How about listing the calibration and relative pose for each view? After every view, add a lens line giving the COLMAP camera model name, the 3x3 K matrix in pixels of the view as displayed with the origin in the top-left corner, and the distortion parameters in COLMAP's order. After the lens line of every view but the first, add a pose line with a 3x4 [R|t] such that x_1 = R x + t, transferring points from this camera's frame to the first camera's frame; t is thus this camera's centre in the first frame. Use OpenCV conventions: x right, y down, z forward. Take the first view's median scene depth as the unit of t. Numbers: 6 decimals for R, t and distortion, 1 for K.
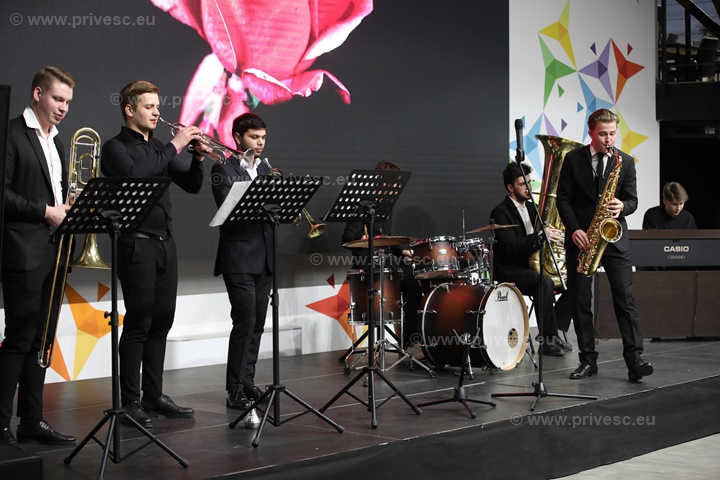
lens RADIAL K [[1489.5, 0, 360.0], [0, 1489.5, 240.0], [0, 0, 1]] dist [-0.379151, -0.155245]
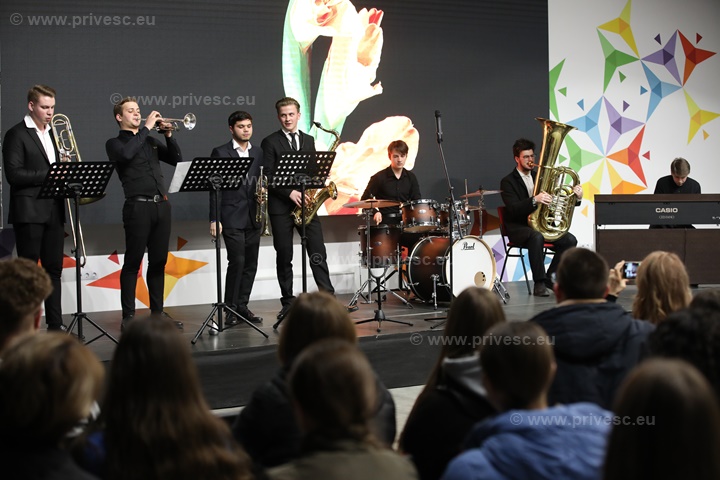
lens RADIAL K [[1490.9, 0, 359.9], [0, 1490.9, 254.2], [0, 0, 1]] dist [-0.368264, -0.178900]
pose [[0.973203, 0.000326, -0.229946, 0.299323], [0.006275, 0.999589, 0.027972, 0.008315], [0.229861, -0.028666, 0.972801, -0.270962]]
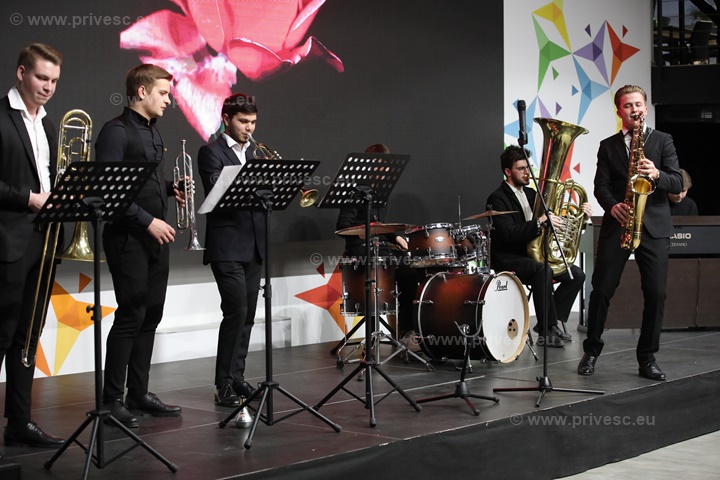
lens RADIAL K [[1490.9, 0, 359.9], [0, 1490.9, 254.2], [0, 0, 1]] dist [-0.368264, -0.178900]
pose [[0.999915, -0.003179, 0.012622, -0.007700], [0.002950, 0.999831, 0.018160, -0.000142], [-0.012678, -0.018121, 0.999755, 0.041988]]
